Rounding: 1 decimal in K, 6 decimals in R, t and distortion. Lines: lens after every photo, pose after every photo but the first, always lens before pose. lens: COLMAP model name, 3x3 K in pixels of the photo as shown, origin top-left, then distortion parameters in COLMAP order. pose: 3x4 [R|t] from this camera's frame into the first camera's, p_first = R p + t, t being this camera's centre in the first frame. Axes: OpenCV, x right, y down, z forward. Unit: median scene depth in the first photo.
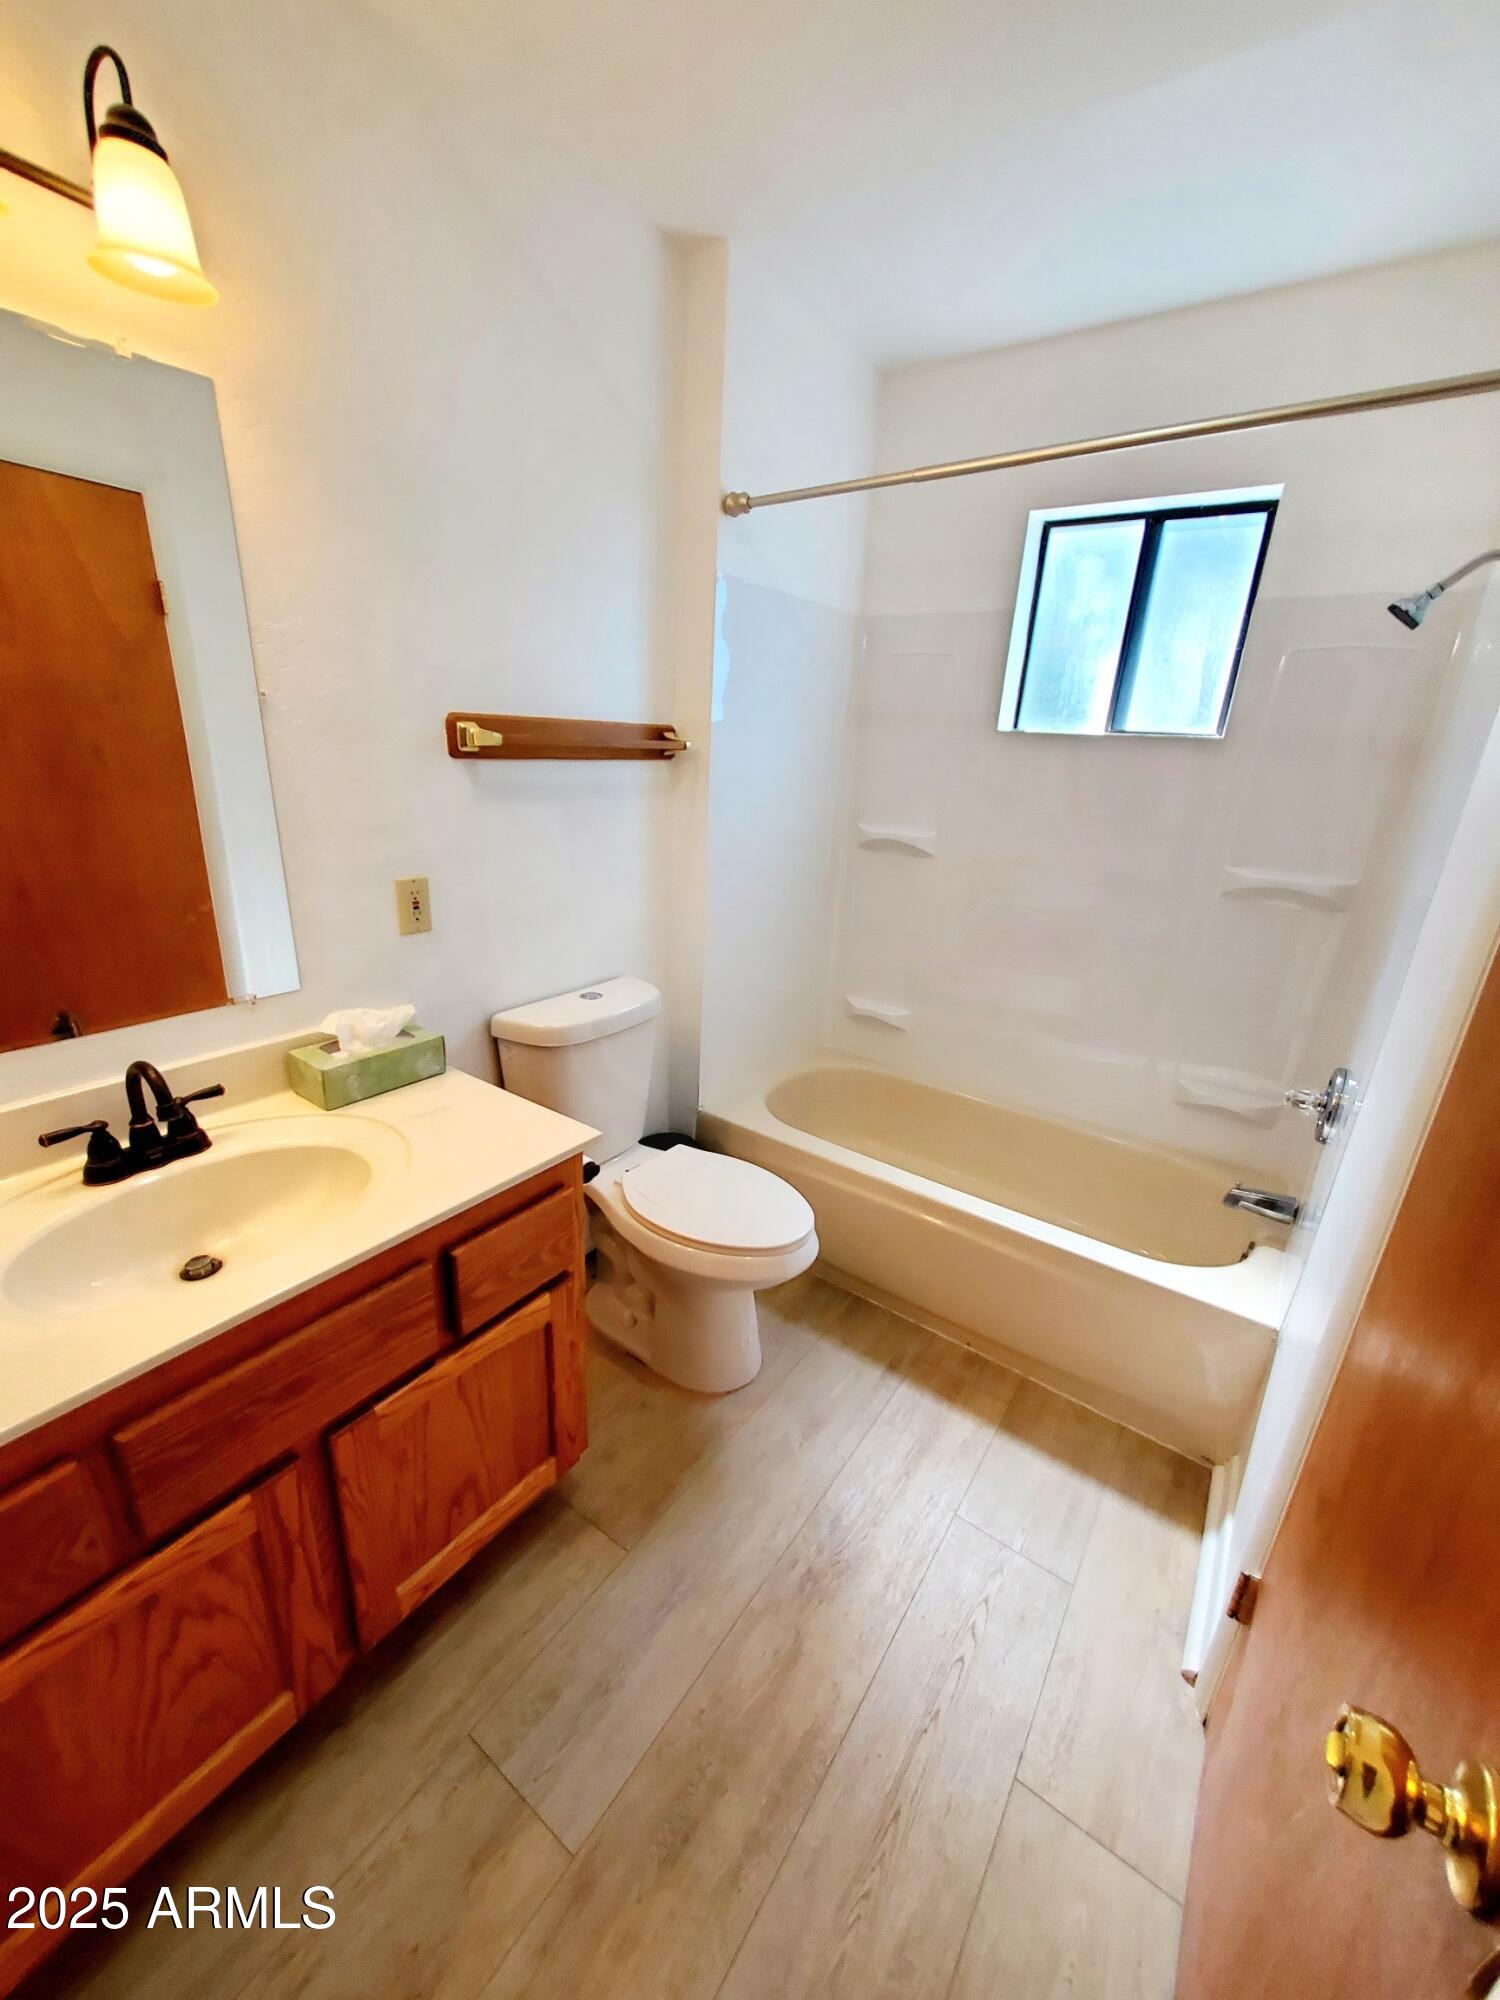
lens RADIAL K [[785.8, 0, 750.0], [0, 785.8, 1013.1], [0, 0, 1]] dist [0.003949, -0.000798]
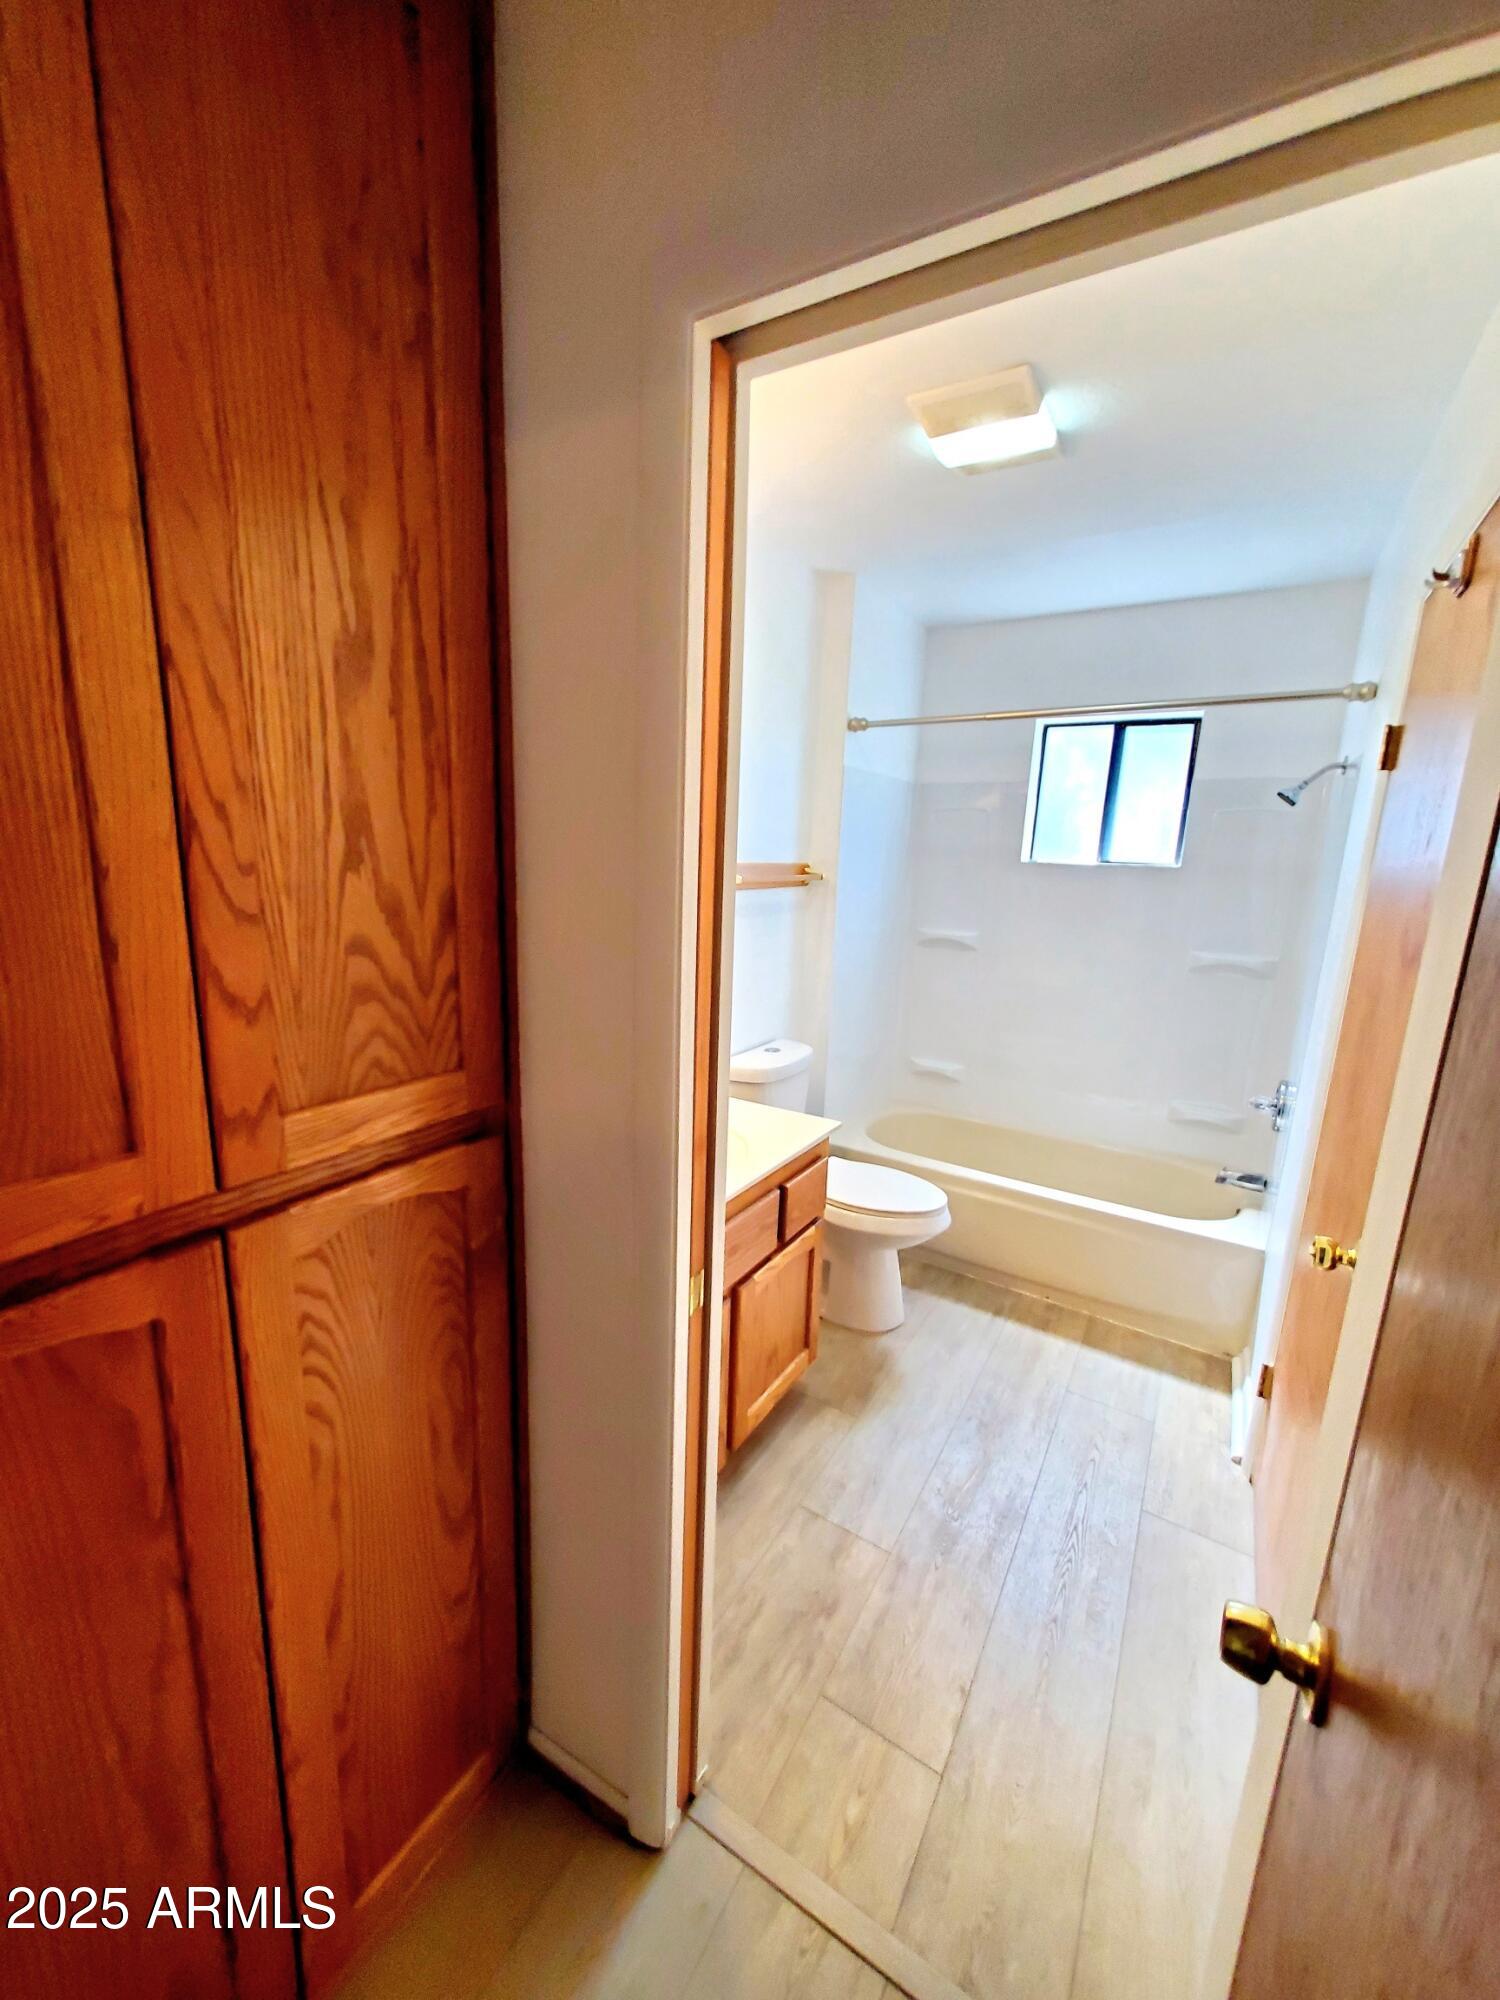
lens RADIAL K [[785.8, 0, 746.1], [0, 785.8, 1010.4], [0, 0, 1]] dist [0.003949, -0.000798]
pose [[0.998061, -0.025518, 0.056764, -0.370154], [0.032603, 0.991287, -0.127619, 0.098264], [-0.053012, 0.129222, 0.990198, -0.470198]]
